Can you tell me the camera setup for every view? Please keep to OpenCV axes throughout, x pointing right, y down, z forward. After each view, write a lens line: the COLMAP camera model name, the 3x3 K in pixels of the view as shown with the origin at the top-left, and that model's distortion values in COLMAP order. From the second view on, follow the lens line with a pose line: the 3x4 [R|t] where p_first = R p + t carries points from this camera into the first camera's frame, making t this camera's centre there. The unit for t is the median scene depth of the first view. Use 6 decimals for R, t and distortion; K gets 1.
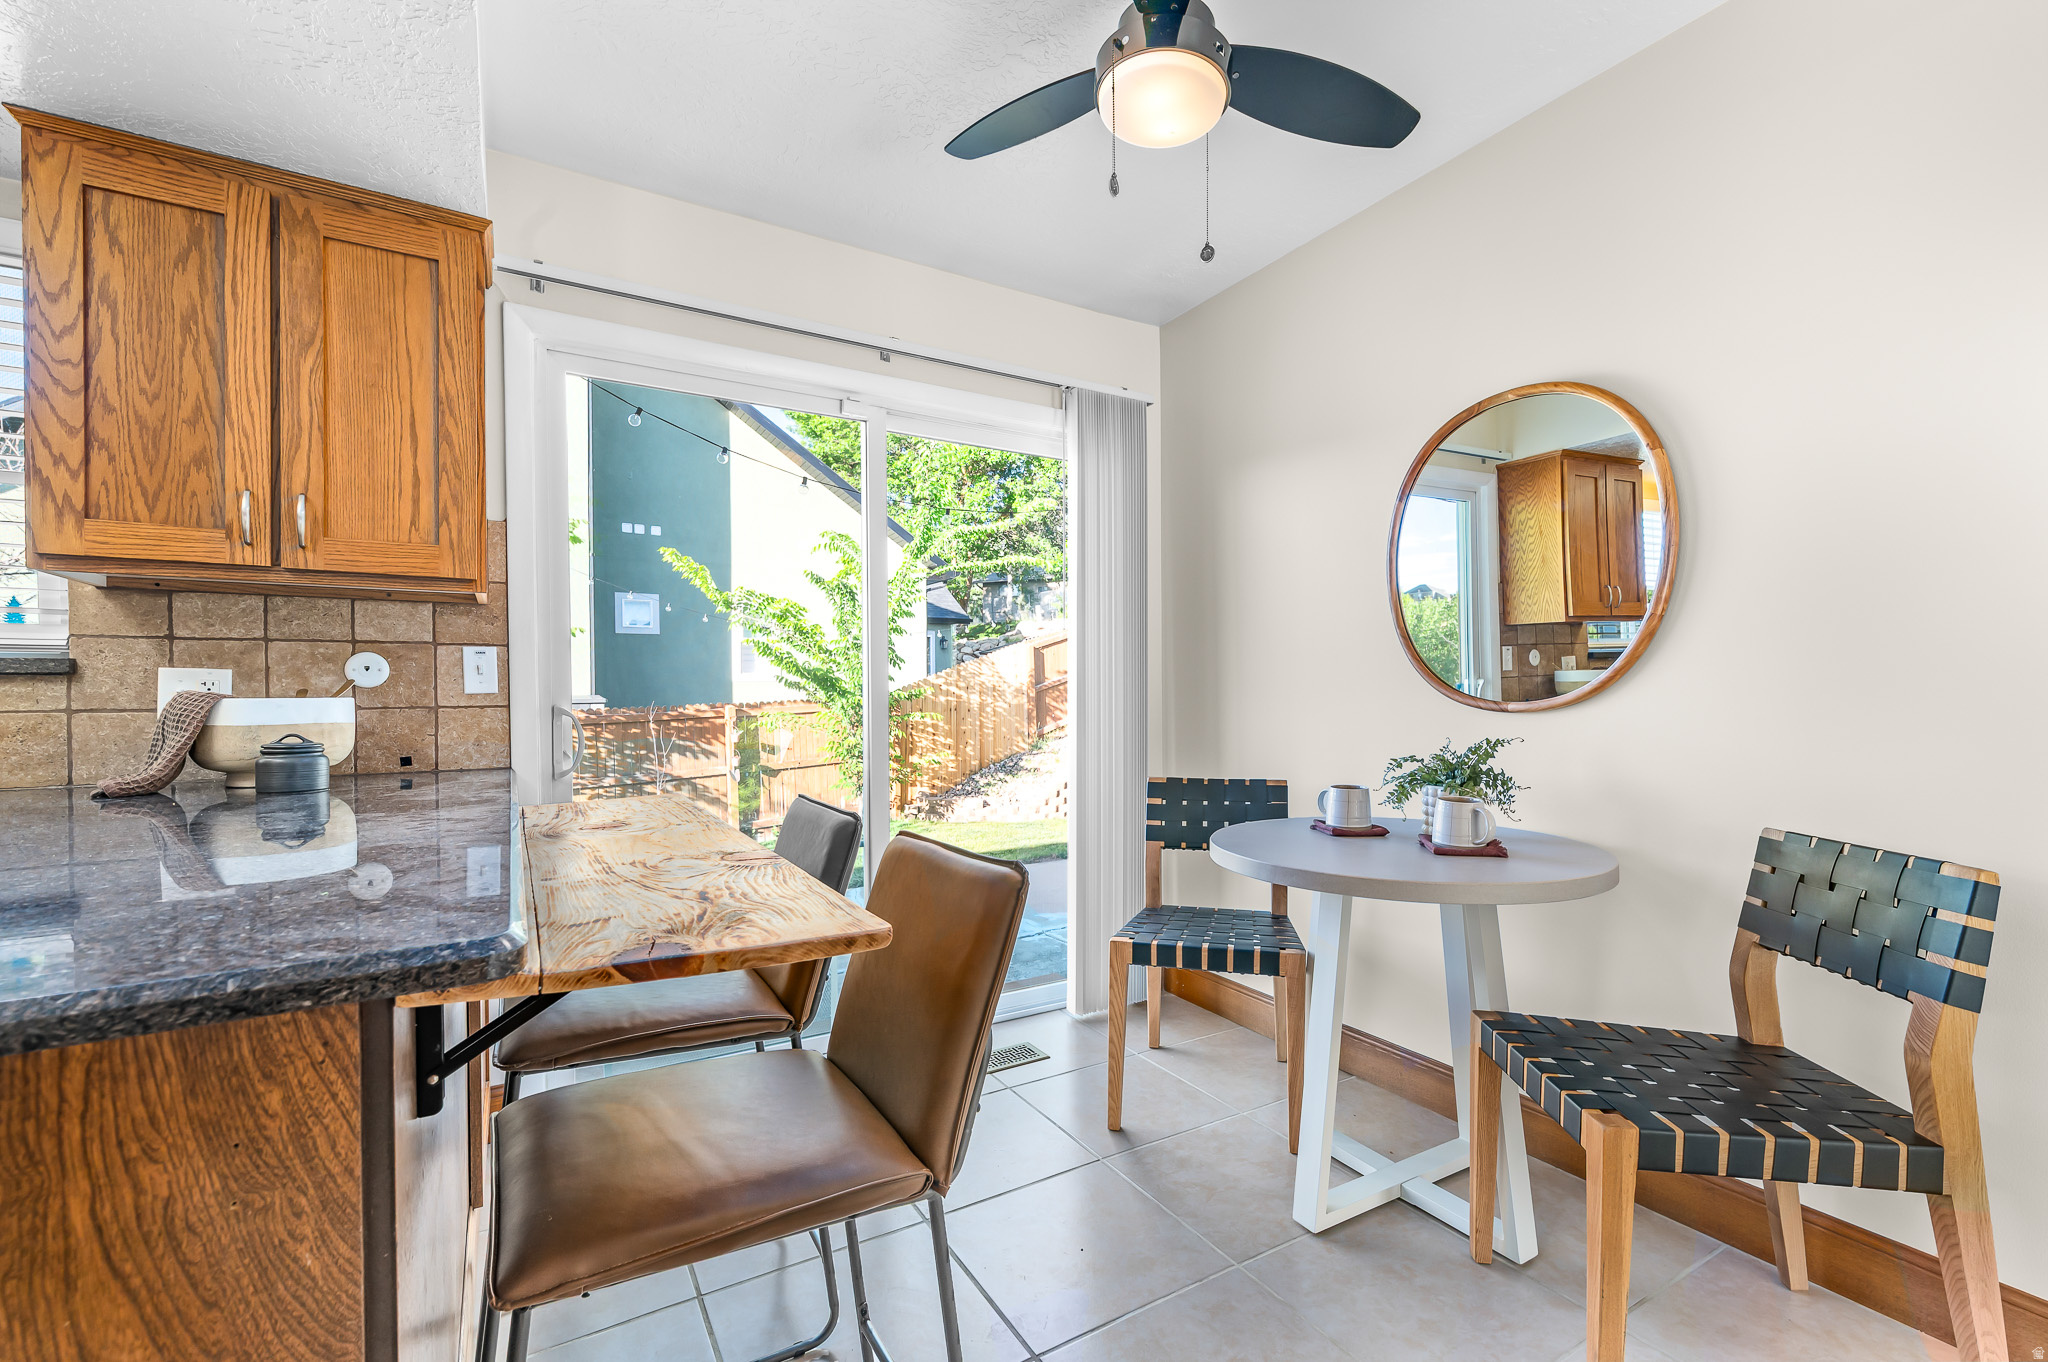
lens RADIAL K [[878.0, 0, 1032.4], [0, 878.0, 700.2], [0, 0, 1]] dist [0.001913, 0.000015]
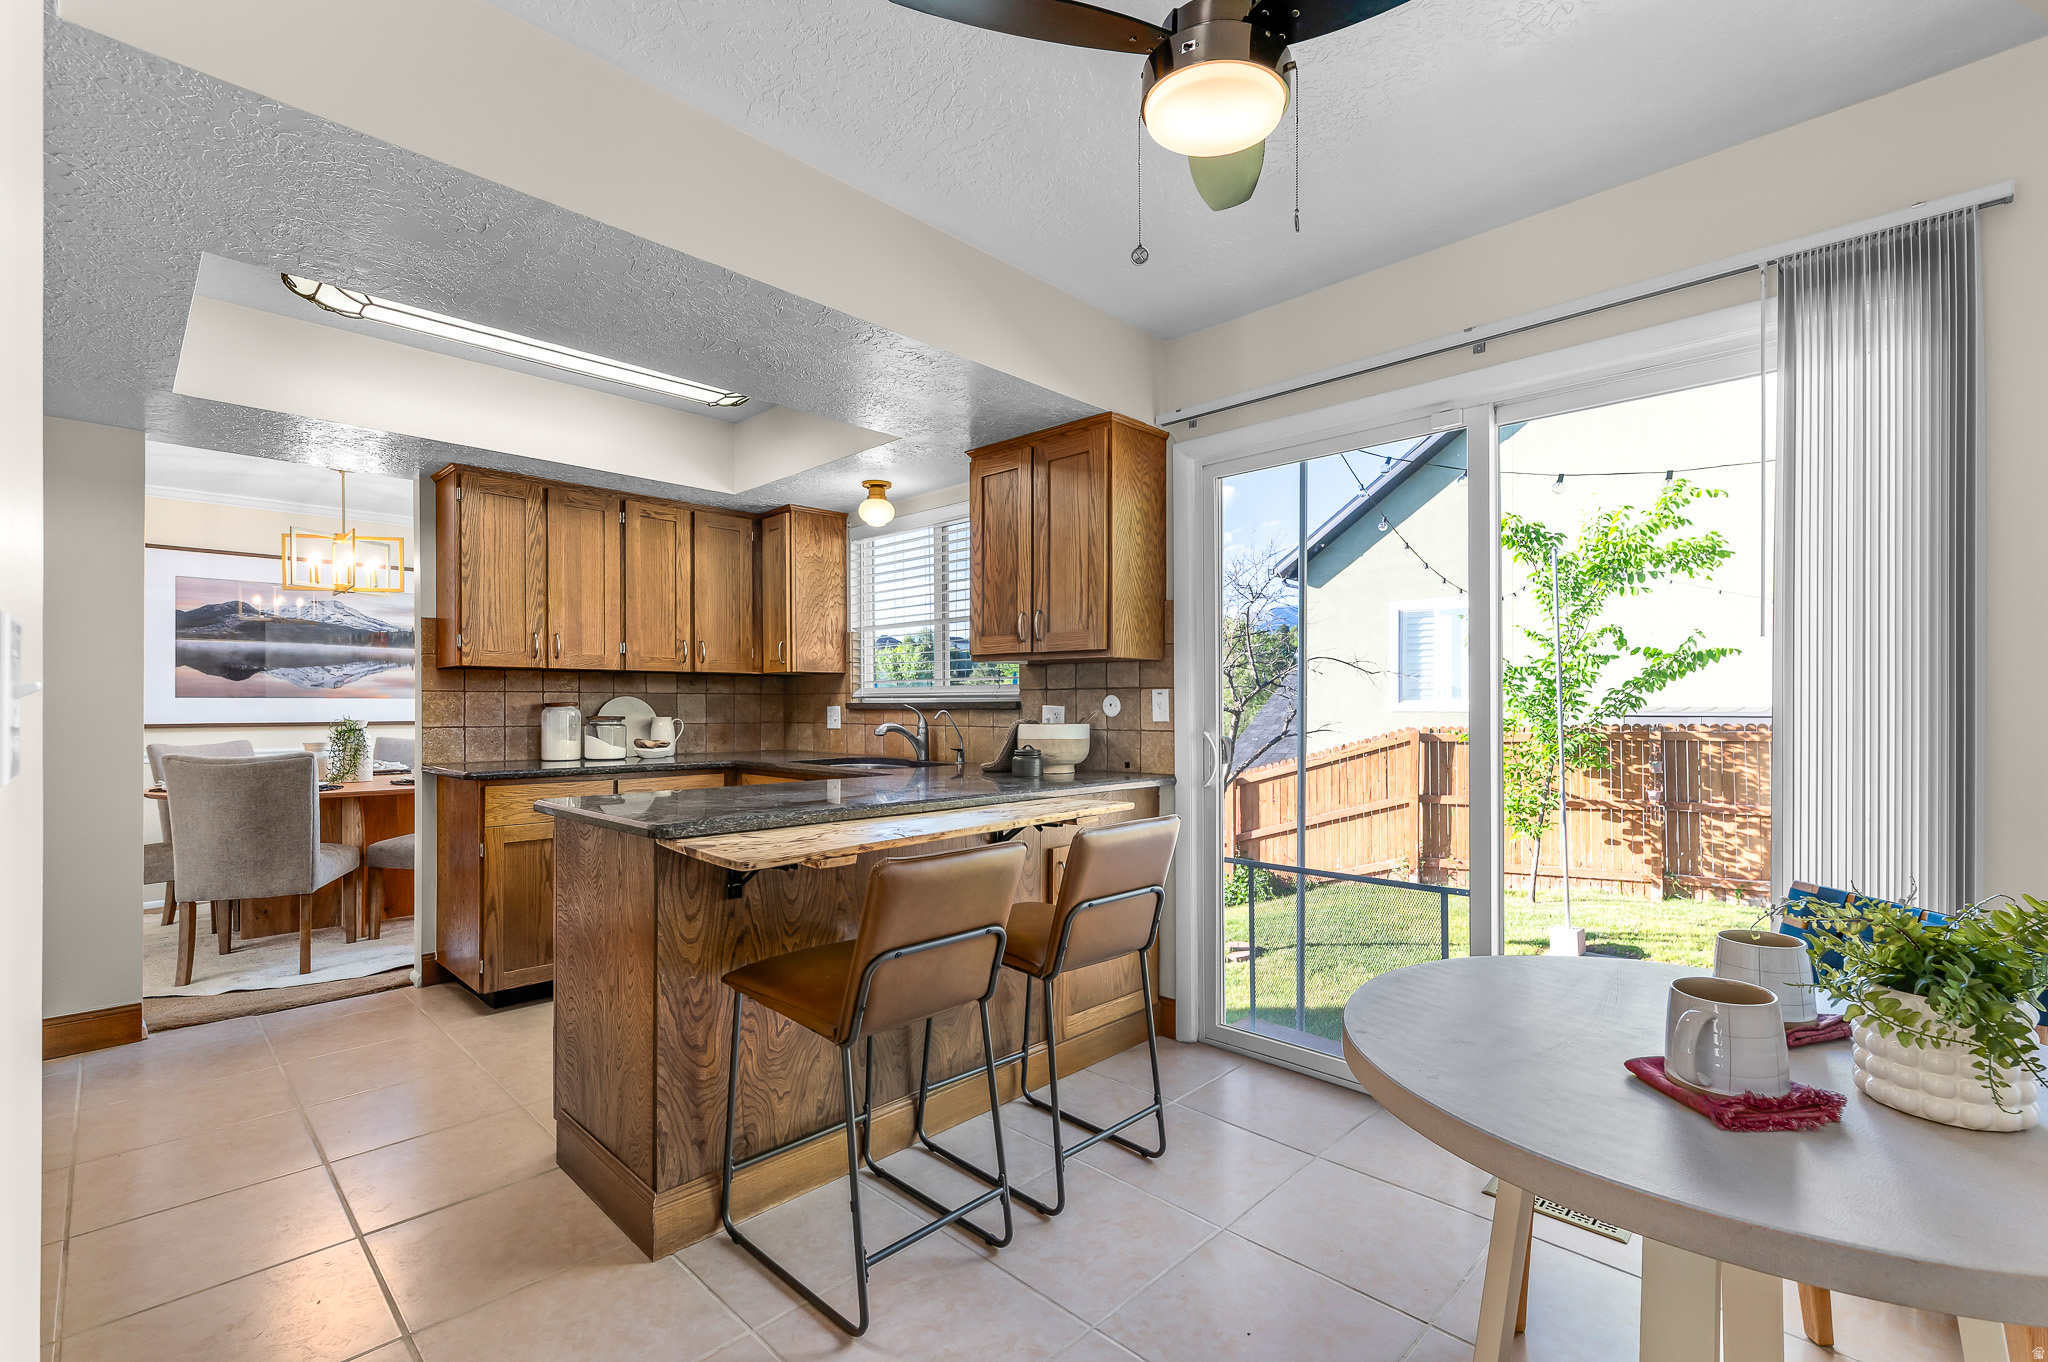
lens RADIAL K [[893.9, 0, 1025.8], [0, 893.9, 704.3], [0, 0, 1]] dist [-0.001381, -0.000443]
pose [[0.256844, 0.007838, -0.966421, 0.908584], [-0.006556, 0.999958, 0.006368, -0.054832], [0.966431, 0.004700, 0.256885, 0.508082]]
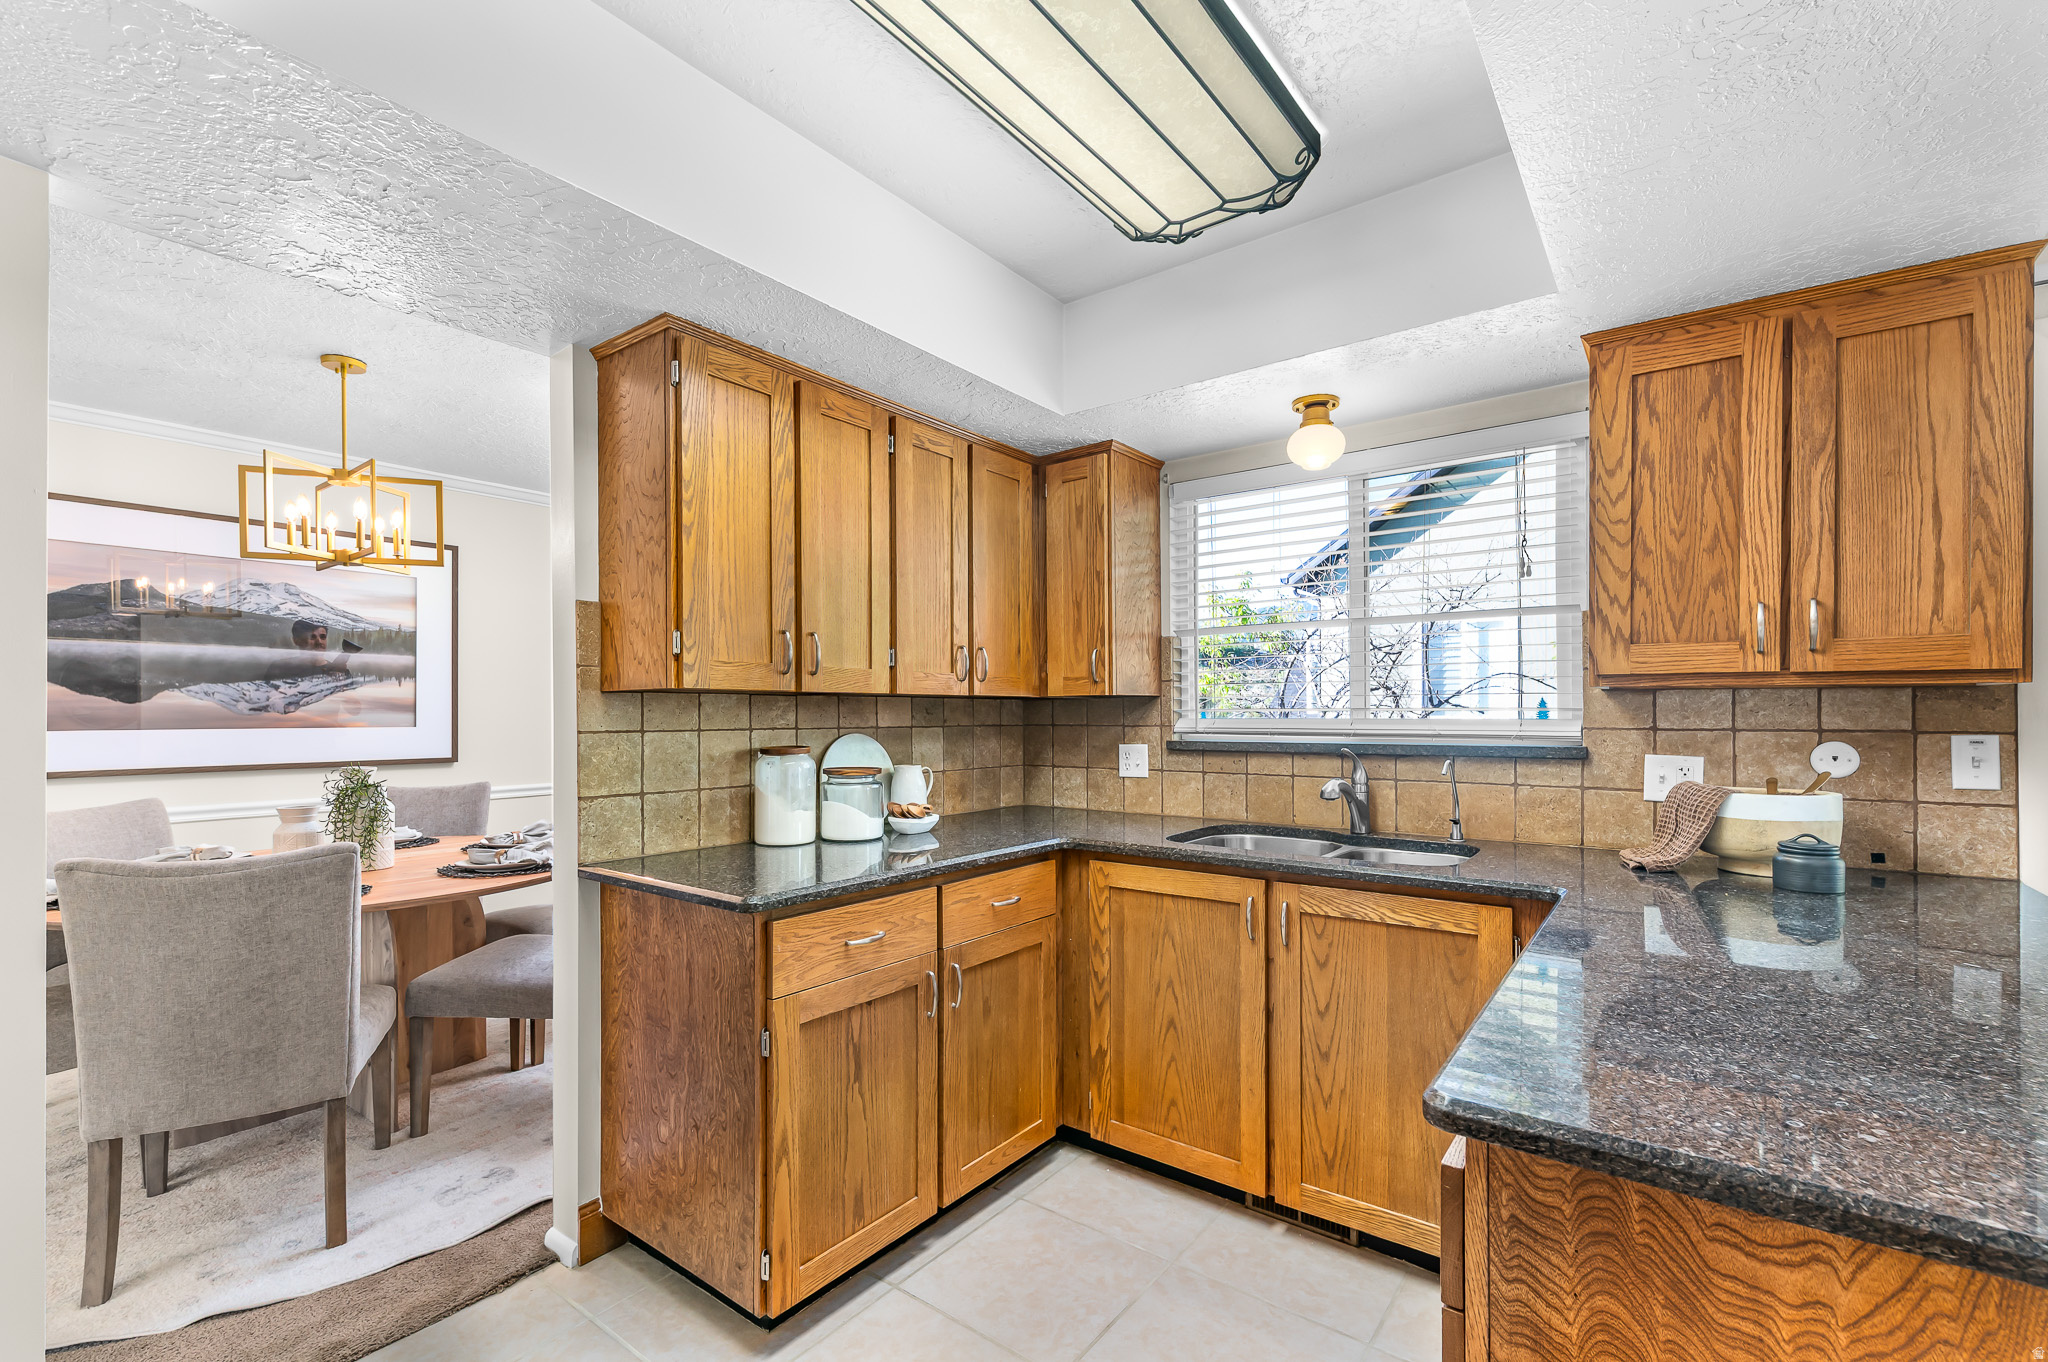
lens RADIAL K [[882.0, 0, 1033.9], [0, 882.0, 714.1], [0, 0, 1]] dist [-0.001760, -0.000580]
pose [[0.377628, 0.007513, -0.925927, -0.221145], [-0.006823, 0.999963, 0.005331, -0.099049], [0.925932, 0.004304, 0.377666, -0.225967]]
